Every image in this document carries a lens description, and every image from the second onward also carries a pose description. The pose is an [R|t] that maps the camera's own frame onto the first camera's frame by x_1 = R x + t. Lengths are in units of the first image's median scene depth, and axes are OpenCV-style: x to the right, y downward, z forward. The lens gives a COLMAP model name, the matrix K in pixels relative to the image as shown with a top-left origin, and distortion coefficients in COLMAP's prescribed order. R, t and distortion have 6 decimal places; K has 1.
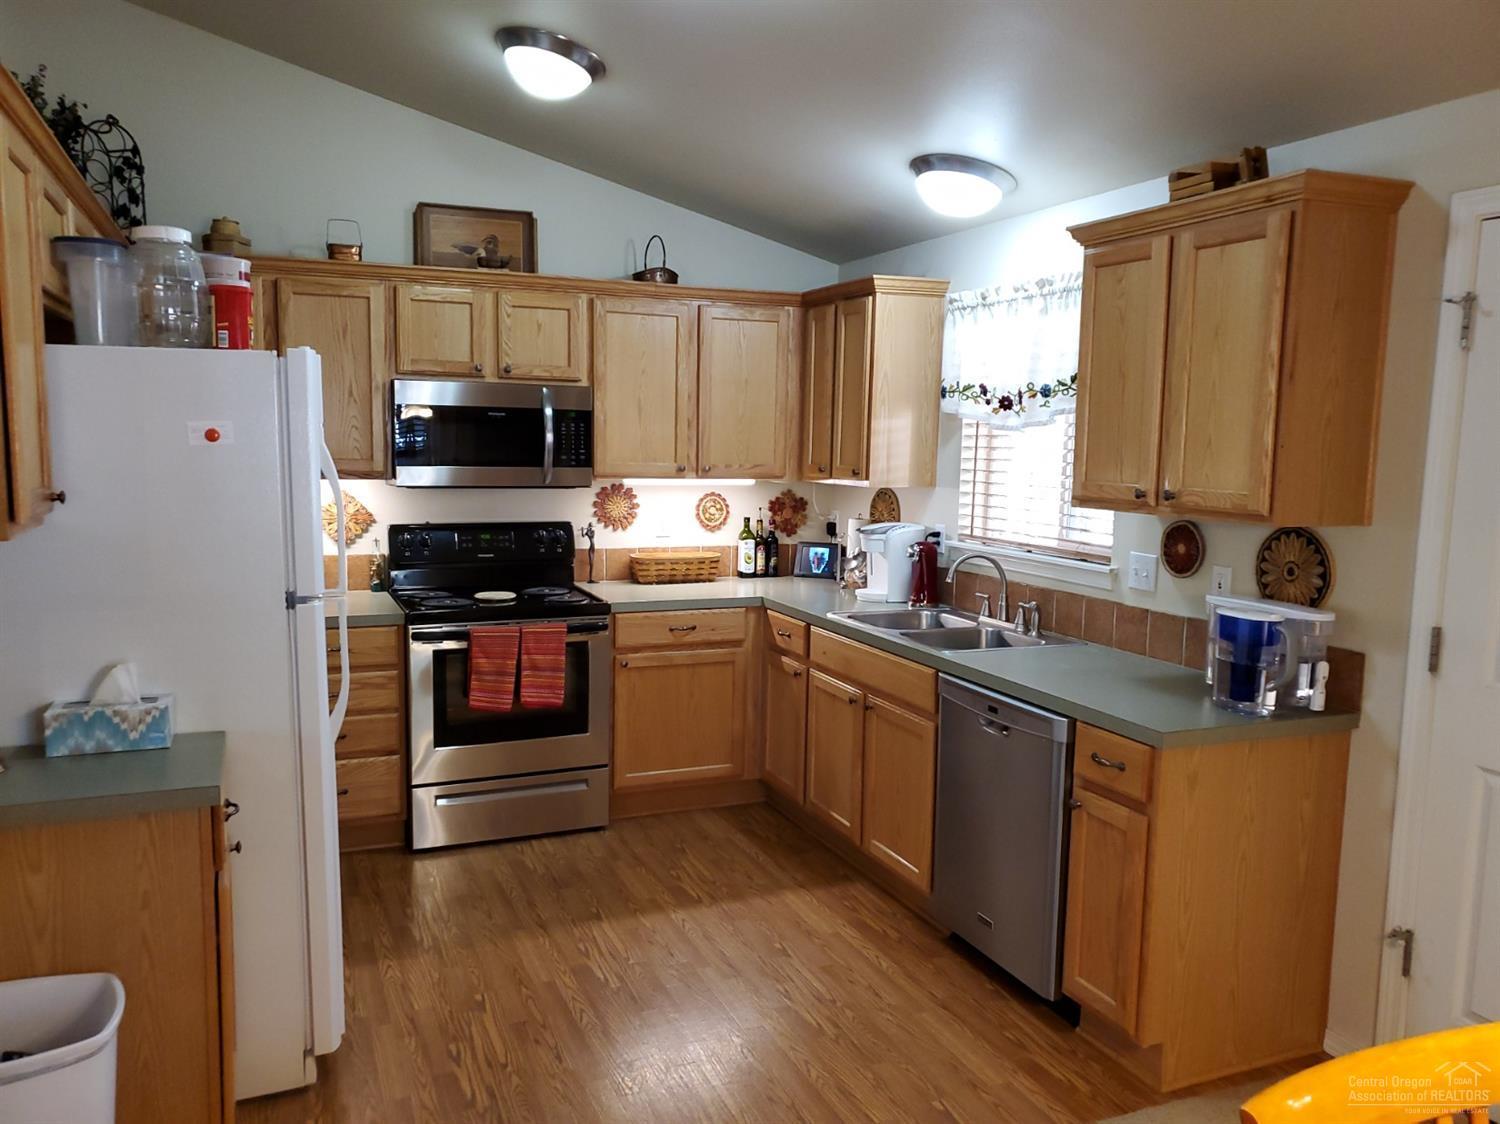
lens RADIAL K [[1154.5, 0, 750.0], [0, 1154.5, 562.0], [0, 0, 1]] dist [0.107214, -0.002583]
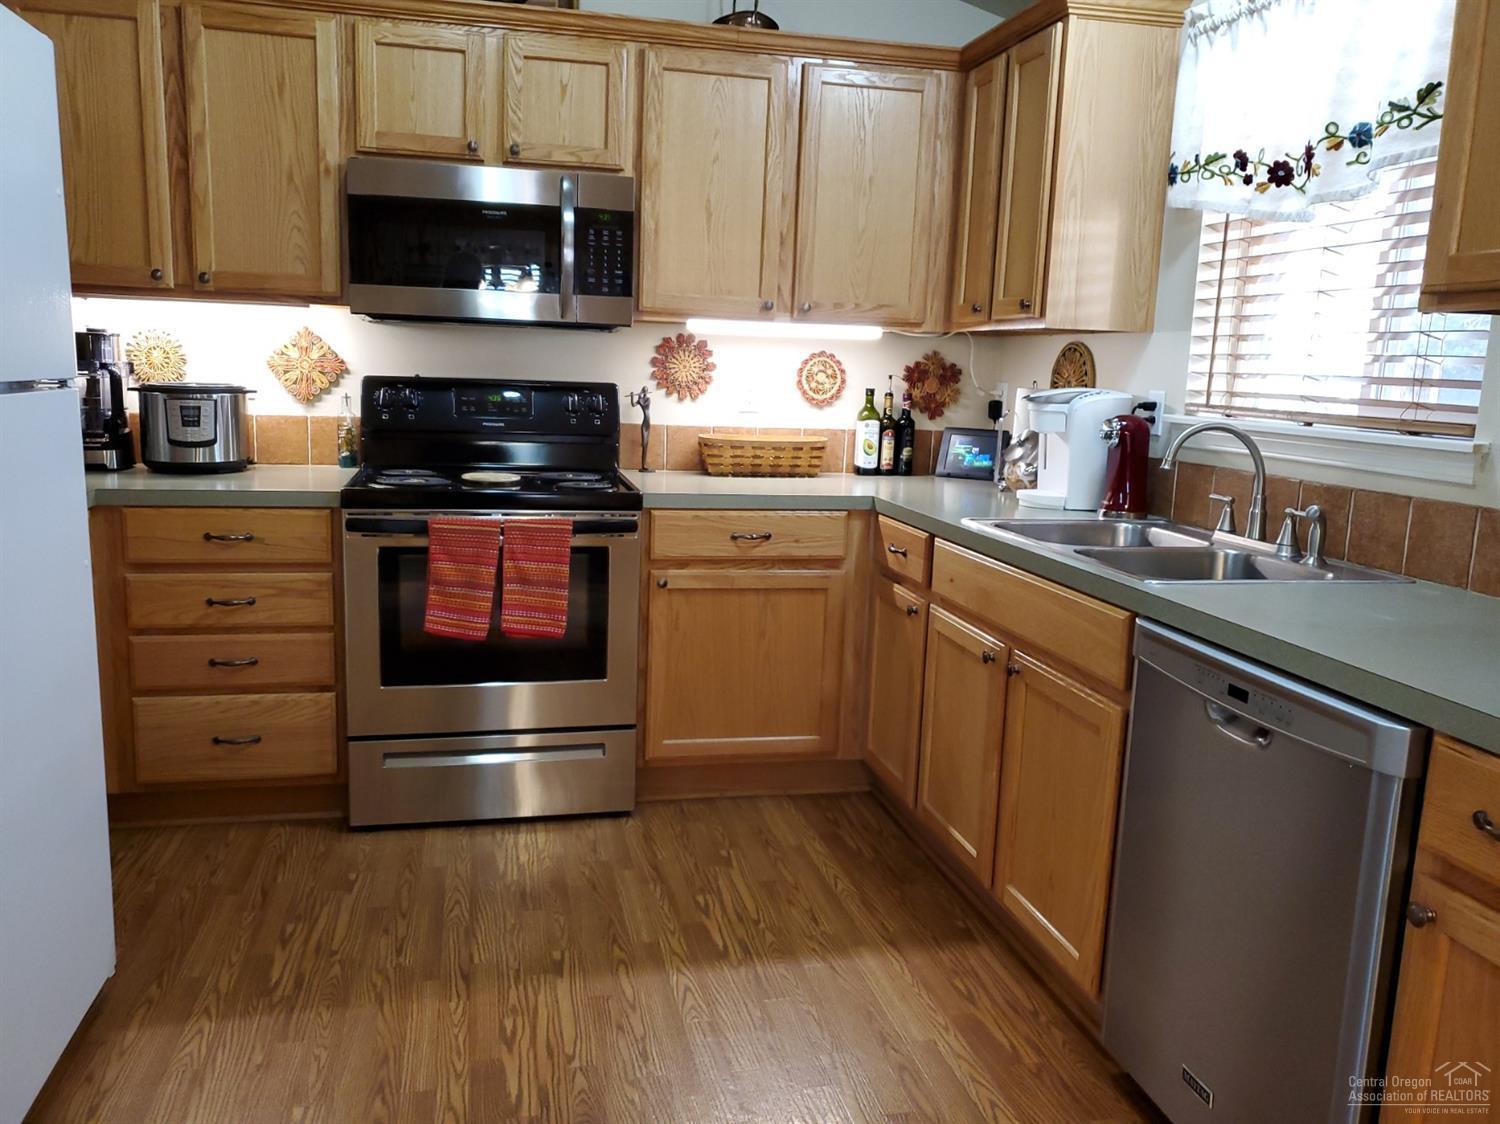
lens RADIAL K [[1162.0, 0, 750.0], [0, 1162.0, 562.0], [0, 0, 1]] dist [0.005462, -0.007500]
pose [[0.984298, 0.047680, -0.169953, 0.059254], [-0.038833, 0.997731, 0.055003, 0.035856], [0.172190, -0.047539, 0.983916, 0.335813]]
